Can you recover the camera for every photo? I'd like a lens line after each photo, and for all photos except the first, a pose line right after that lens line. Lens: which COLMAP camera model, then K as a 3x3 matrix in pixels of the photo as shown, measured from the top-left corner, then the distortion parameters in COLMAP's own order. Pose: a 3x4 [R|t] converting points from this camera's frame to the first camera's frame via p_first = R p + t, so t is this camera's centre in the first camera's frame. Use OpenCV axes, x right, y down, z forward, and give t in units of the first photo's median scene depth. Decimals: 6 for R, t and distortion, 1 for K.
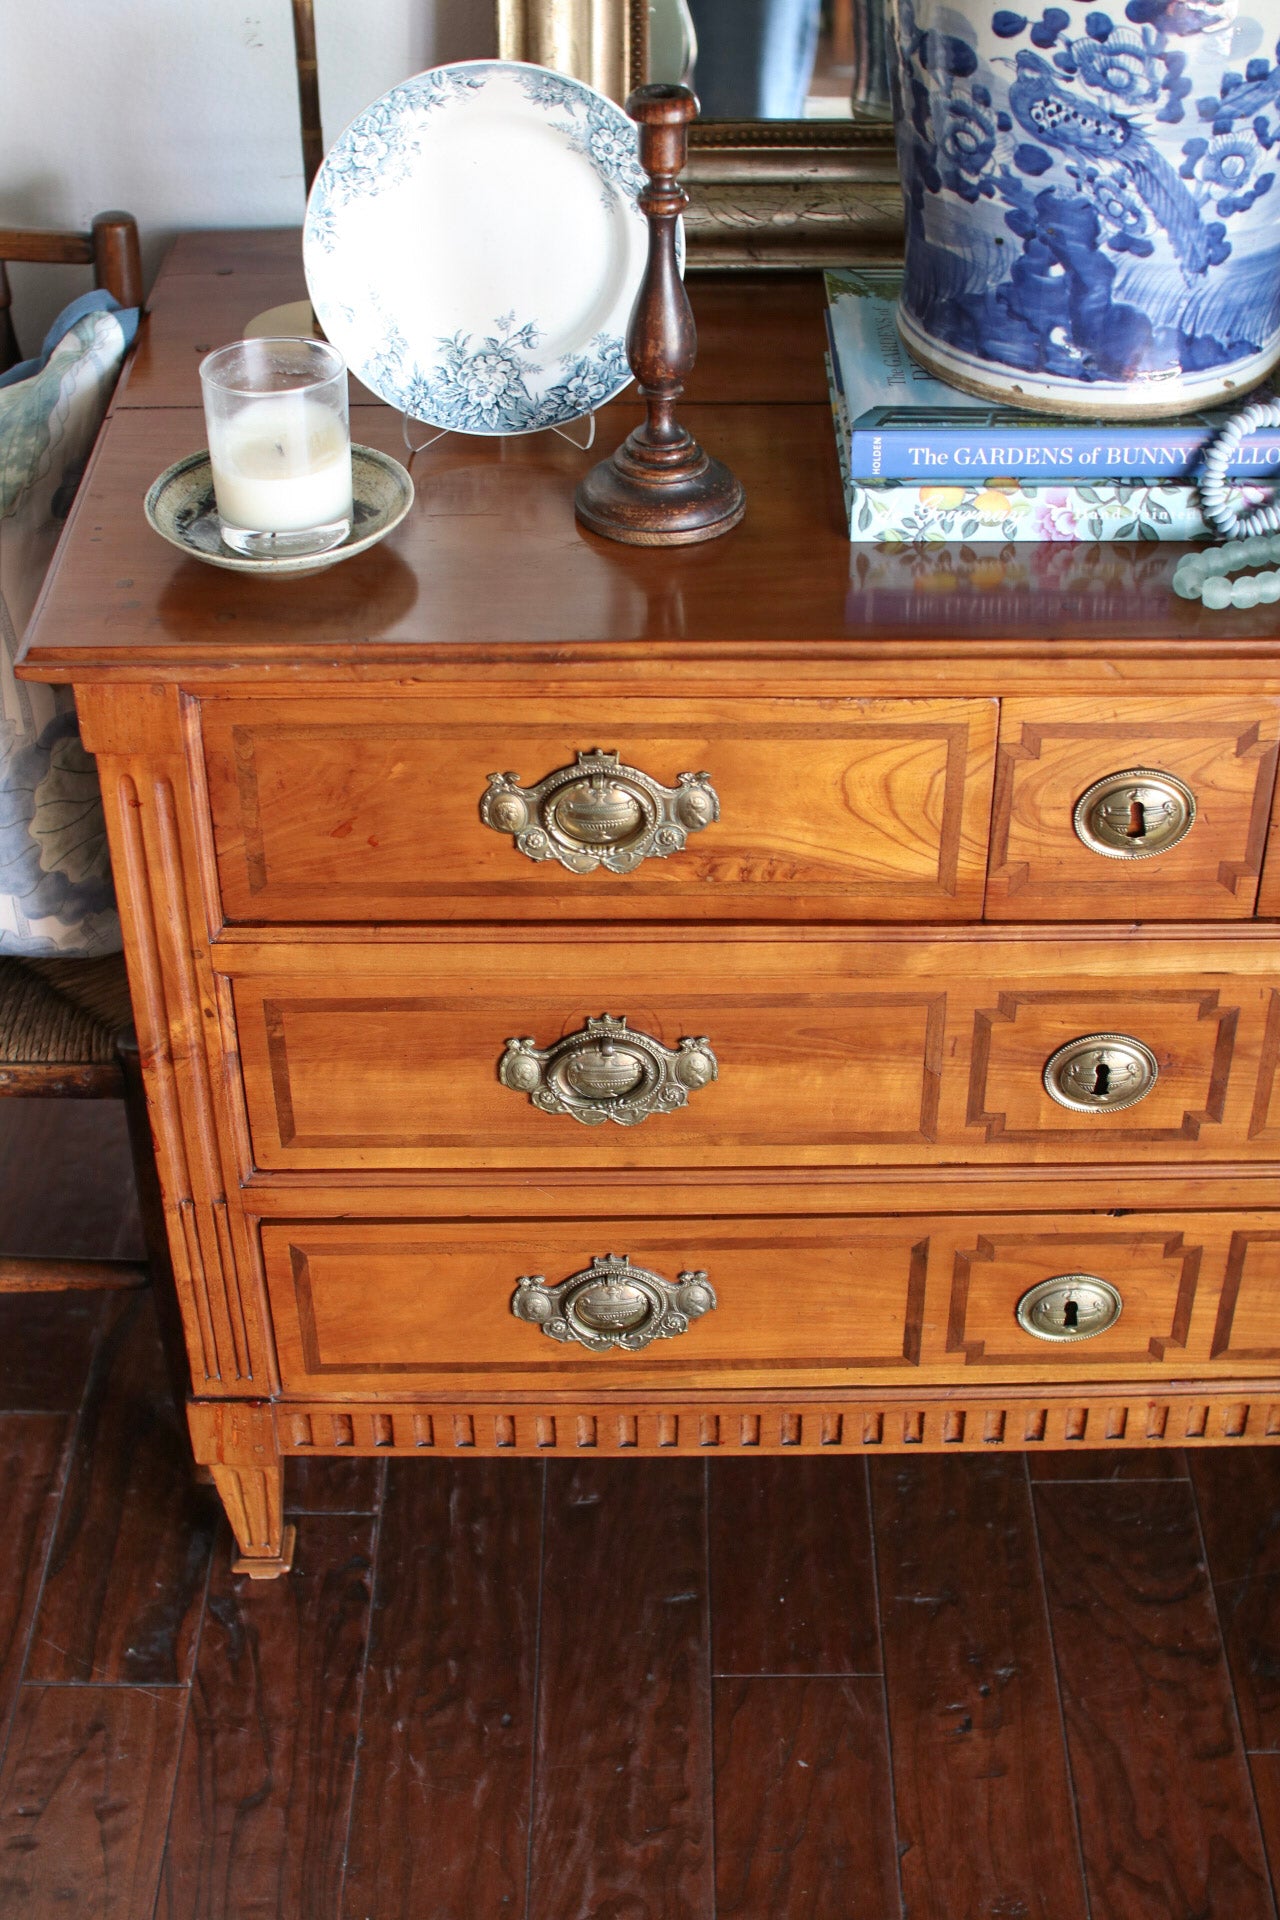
lens RADIAL K [[2682.9, 0, 640.0], [0, 2682.9, 960.0], [0, 0, 1]] dist [-0.179563, 0.245203]
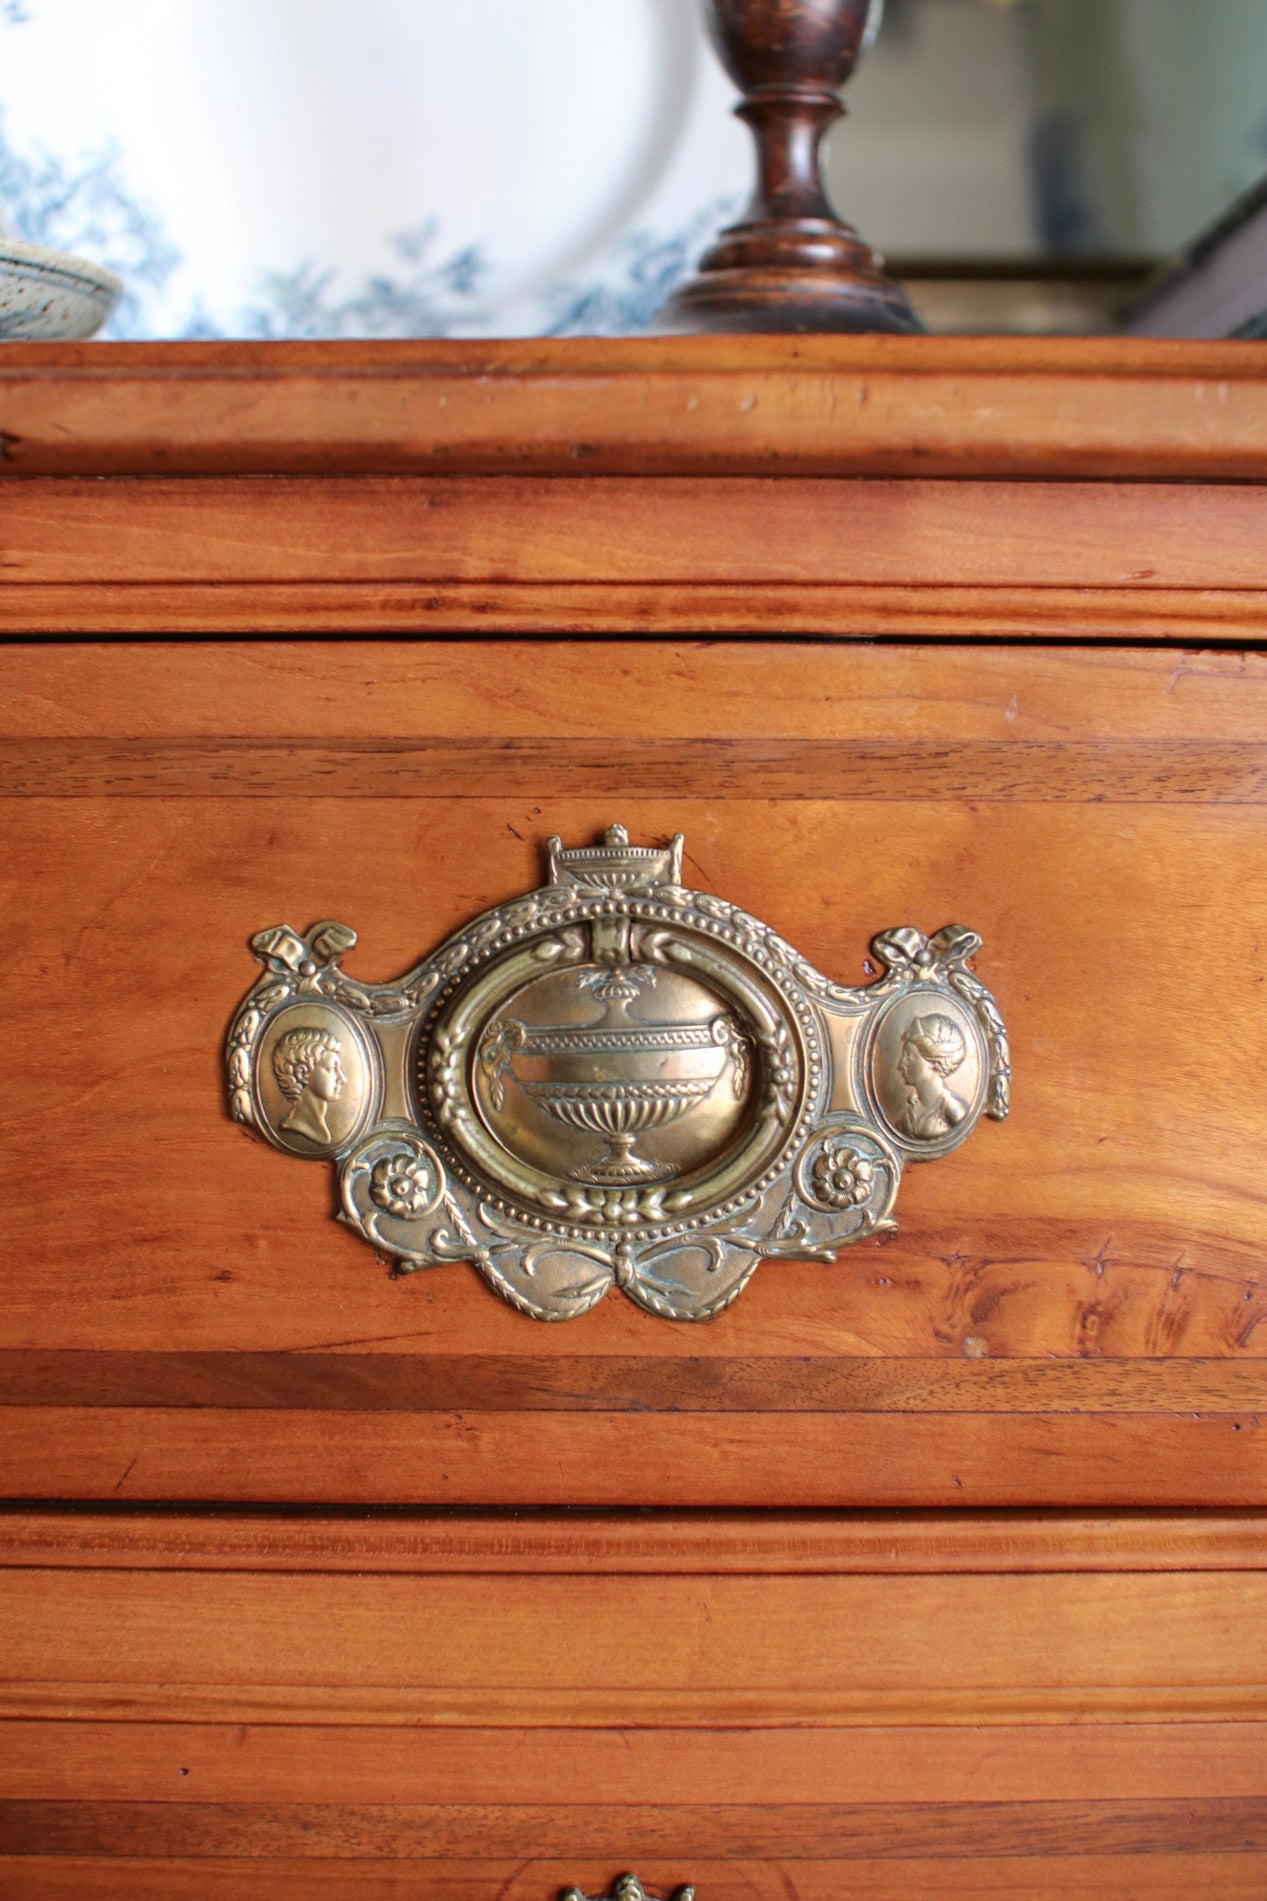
lens RADIAL K [[2656.4, 0, 633.5], [0, 2656.4, 950.5], [0, 0, 1]] dist [-0.179563, 0.245203]
pose [[0.999916, 0.006312, -0.011359, -0.009664], [-0.011409, 0.844843, -0.534892, 0.093033], [0.006220, 0.534977, 0.844844, 0.732937]]
